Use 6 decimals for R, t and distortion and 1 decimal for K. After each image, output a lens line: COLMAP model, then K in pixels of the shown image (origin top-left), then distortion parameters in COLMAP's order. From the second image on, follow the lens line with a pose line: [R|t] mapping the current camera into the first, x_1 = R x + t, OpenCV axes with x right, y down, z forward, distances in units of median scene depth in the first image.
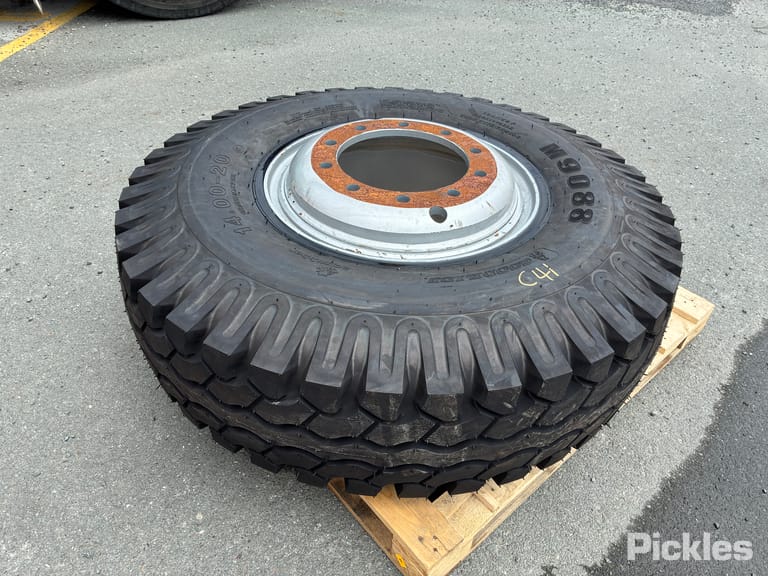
lens RADIAL K [[572.2, 0, 384.0], [0, 572.2, 282.6], [0, 0, 1]] dist [0.046734, -0.071355]
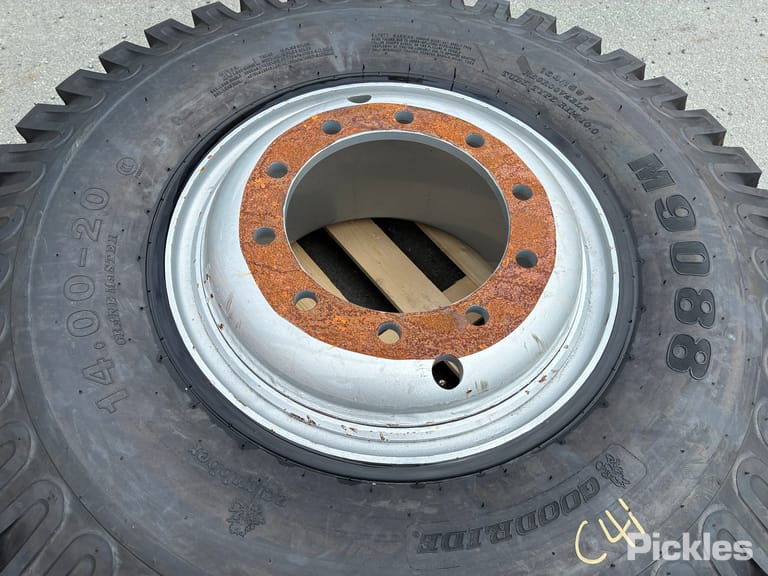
lens RADIAL K [[572.2, 0, 384.0], [0, 572.2, 282.6], [0, 0, 1]] dist [0.046734, -0.071355]
pose [[0.999136, 0.037542, -0.017847, 0.033794], [-0.028949, 0.936530, 0.349391, -0.368326], [0.029831, -0.348572, 0.936807, 0.439274]]
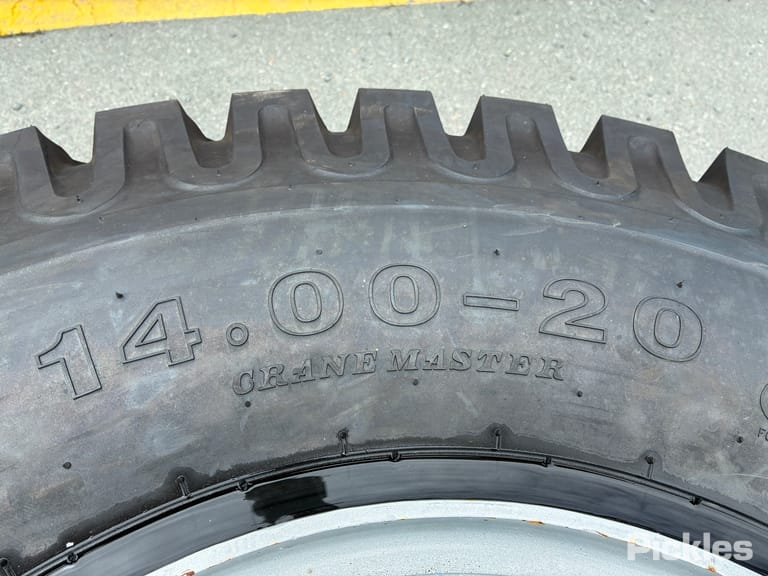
lens RADIAL K [[572.2, 0, 384.0], [0, 572.2, 282.6], [0, 0, 1]] dist [0.046734, -0.071355]
pose [[-0.237223, 0.785718, -0.571290, -0.144935], [-0.687959, 0.279329, 0.669841, -0.310563], [0.685884, 0.551926, 0.474279, 0.845241]]
